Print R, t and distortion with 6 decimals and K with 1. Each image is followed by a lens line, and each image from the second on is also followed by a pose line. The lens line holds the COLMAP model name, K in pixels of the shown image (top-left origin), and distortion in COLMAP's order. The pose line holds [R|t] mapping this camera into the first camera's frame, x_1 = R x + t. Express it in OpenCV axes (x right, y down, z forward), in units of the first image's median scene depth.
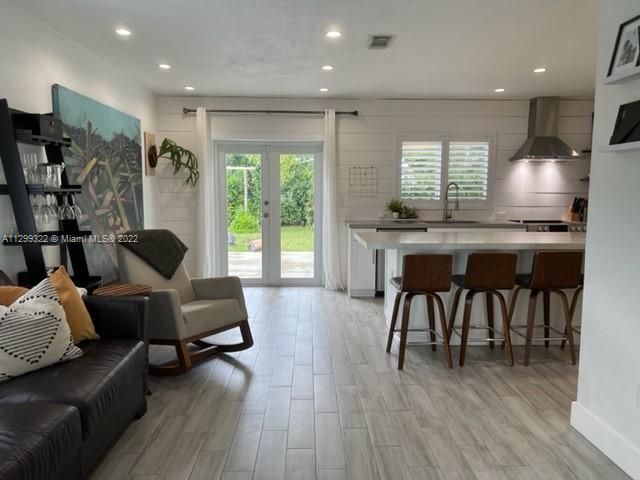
lens RADIAL K [[477.6, 0, 318.0], [0, 477.6, 244.0], [0, 0, 1]] dist [0.055321, -0.066549]
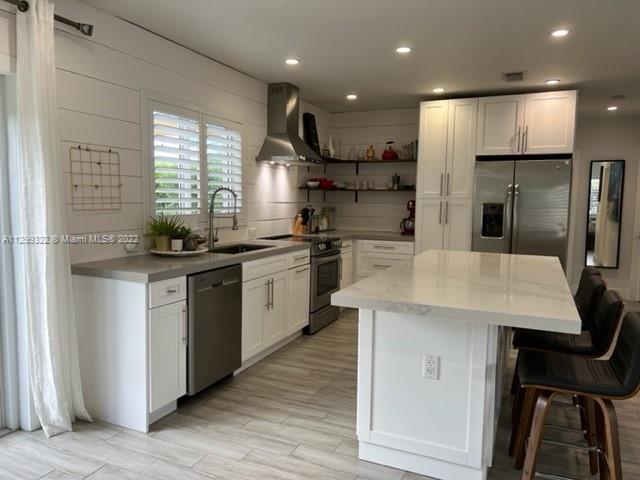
lens RADIAL K [[477.6, 0, 318.0], [0, 477.6, 244.0], [0, 0, 1]] dist [0.055321, -0.066549]
pose [[0.434723, -0.083210, 0.896712, -0.308019], [0.089267, 0.994800, 0.049036, -0.088518], [-0.896129, 0.058729, 0.439890, 0.744235]]
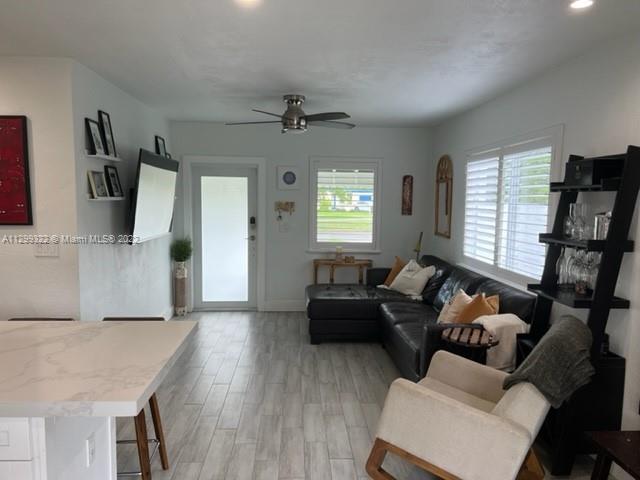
lens RADIAL K [[477.6, 0, 318.0], [0, 477.6, 244.0], [0, 0, 1]] dist [0.055321, -0.066549]
pose [[-0.999343, -0.015979, -0.032535, -0.028437], [-0.022411, 0.977849, 0.208108, -0.182469], [0.028489, 0.208700, -0.977565, 1.197699]]
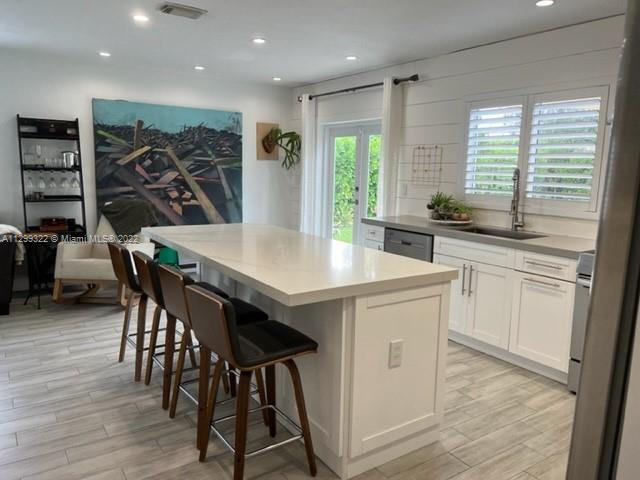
lens RADIAL K [[480.0, 0, 324.8], [0, 480.0, 236.0], [0, 0, 1]] dist [0.057866, -0.069365]
pose [[0.546190, 0.129134, -0.827648, 0.823325], [-0.117396, 0.990095, 0.077006, -0.076221], [0.829394, 0.055102, 0.555940, 0.557135]]
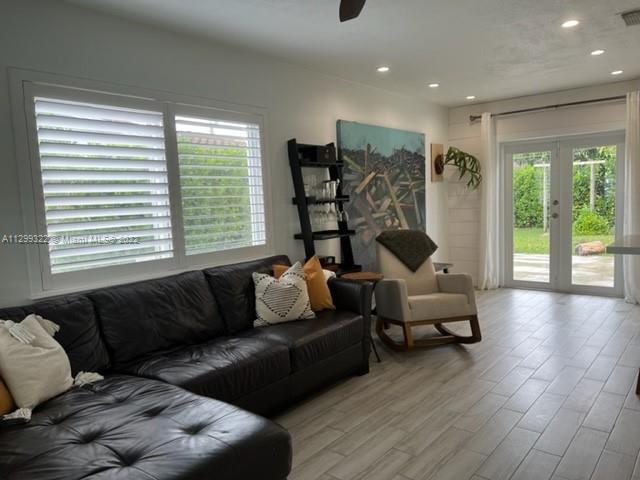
lens RADIAL K [[477.6, 0, 318.0], [0, 477.6, 244.0], [0, 0, 1]] dist [0.055321, -0.066549]
pose [[0.751824, 0.029104, -0.658722, 0.212510], [-0.030626, 0.999489, 0.009206, 0.001138], [0.658653, 0.013253, 0.752331, -0.023961]]
